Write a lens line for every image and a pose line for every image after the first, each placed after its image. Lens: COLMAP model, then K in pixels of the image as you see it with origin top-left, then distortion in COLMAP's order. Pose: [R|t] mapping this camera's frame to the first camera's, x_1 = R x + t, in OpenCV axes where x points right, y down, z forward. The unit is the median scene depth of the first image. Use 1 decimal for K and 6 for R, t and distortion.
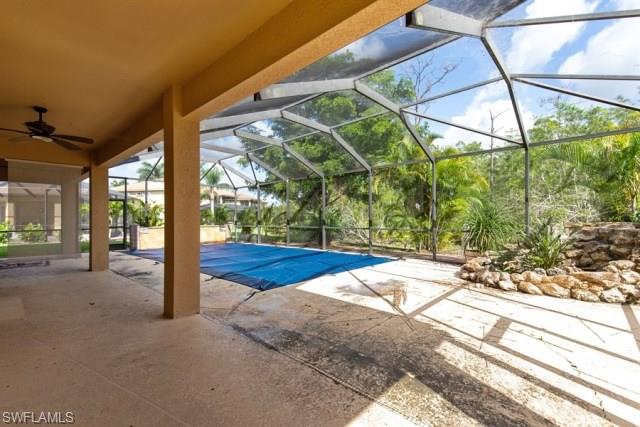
lens RADIAL K [[299.8, 0, 320.2], [0, 299.8, 212.9], [0, 0, 1]] dist [0.016353, -0.000952]
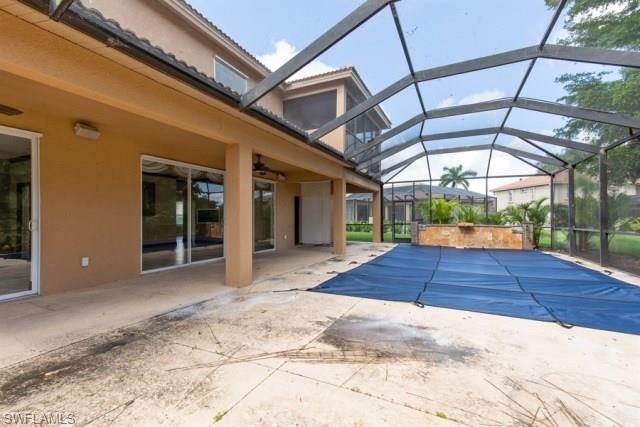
lens RADIAL K [[281.4, 0, 319.5], [0, 281.4, 214.9], [0, 0, 1]] dist [-0.000845, 0.000143]
pose [[0.325710, 0.000247, -0.945470, 1.073608], [0.000343, 1.000000, 0.000380, 0.011232], [0.945470, -0.000447, 0.325710, 1.123632]]
